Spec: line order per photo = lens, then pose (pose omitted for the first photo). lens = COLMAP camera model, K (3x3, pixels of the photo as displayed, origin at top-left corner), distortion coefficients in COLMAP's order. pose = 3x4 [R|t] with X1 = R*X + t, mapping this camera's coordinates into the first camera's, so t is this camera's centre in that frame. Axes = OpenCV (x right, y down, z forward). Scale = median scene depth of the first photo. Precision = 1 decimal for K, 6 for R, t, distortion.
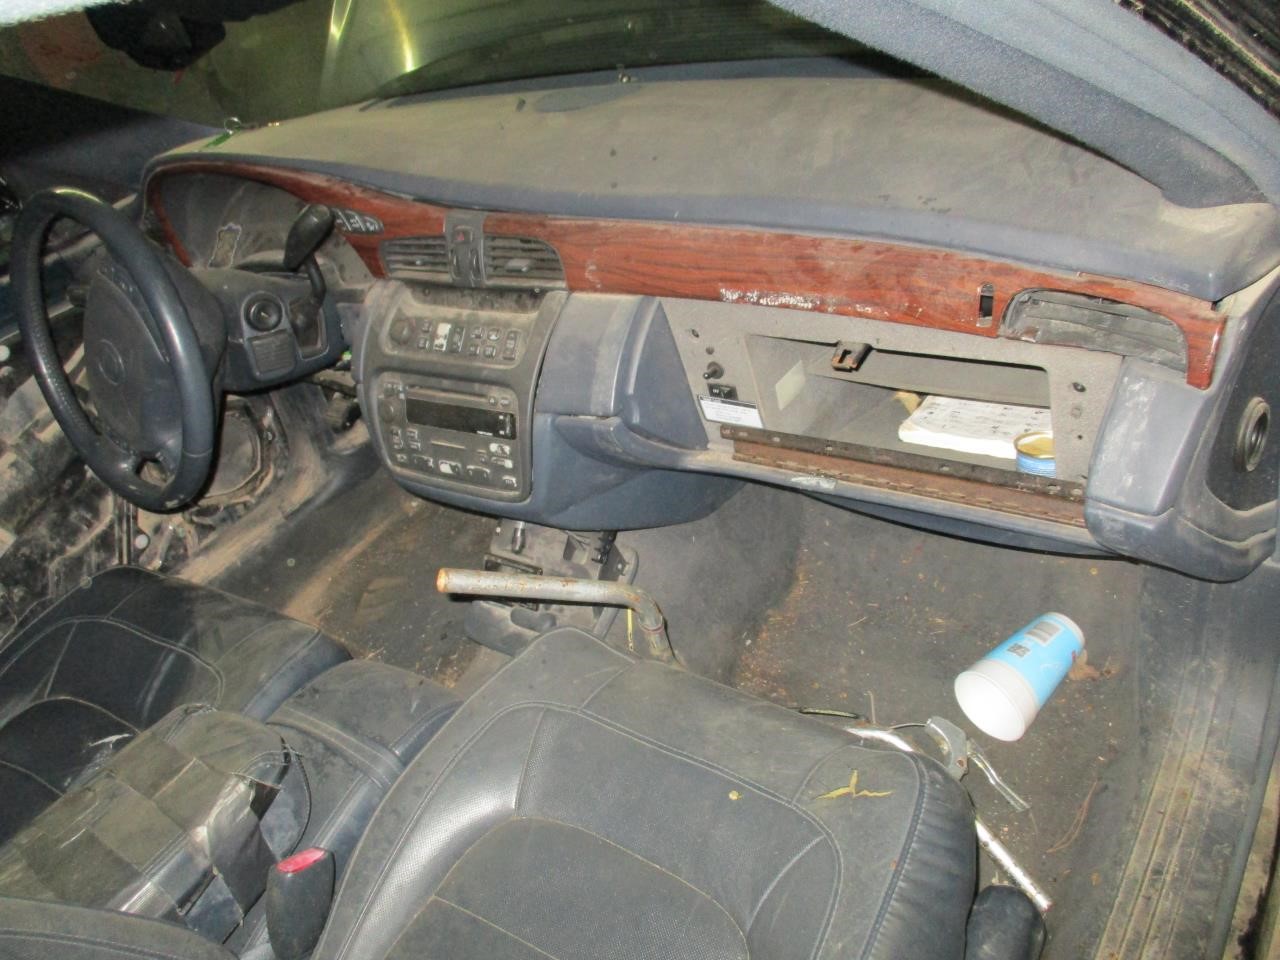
lens RADIAL K [[1078.0, 0, 641.3], [0, 1078.0, 478.7], [0, 0, 1]] dist [-0.021175, 0.003005]
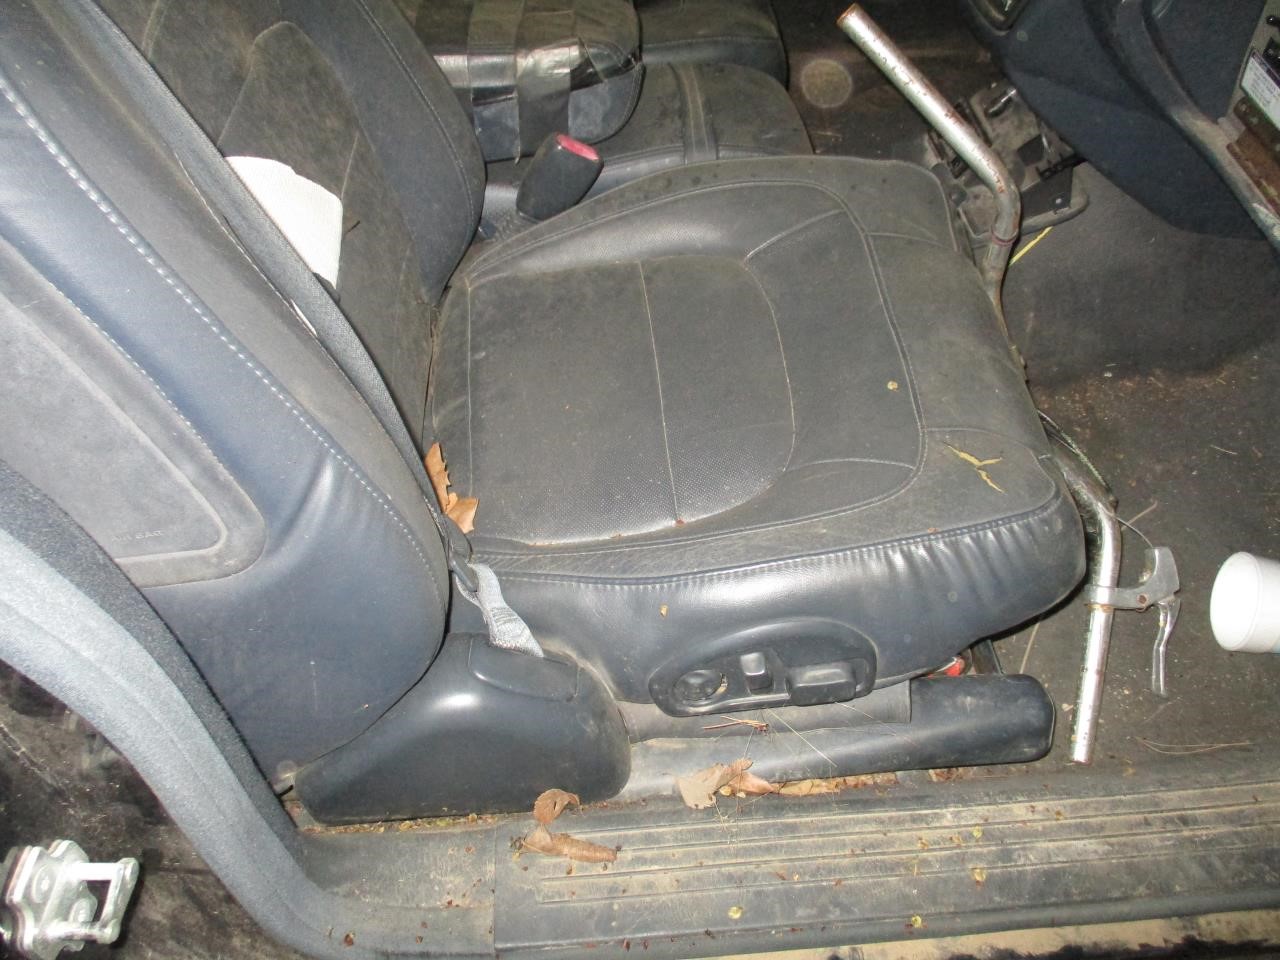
lens RADIAL K [[1078.0, 0, 642.0], [0, 1078.0, 478.2], [0, 0, 1]] dist [-0.021175, 0.003005]
pose [[0.614038, 0.729316, -0.301755, 0.245153], [-0.579249, 0.676100, 0.455367, 0.039430], [0.536122, -0.104821, 0.837607, 0.071794]]
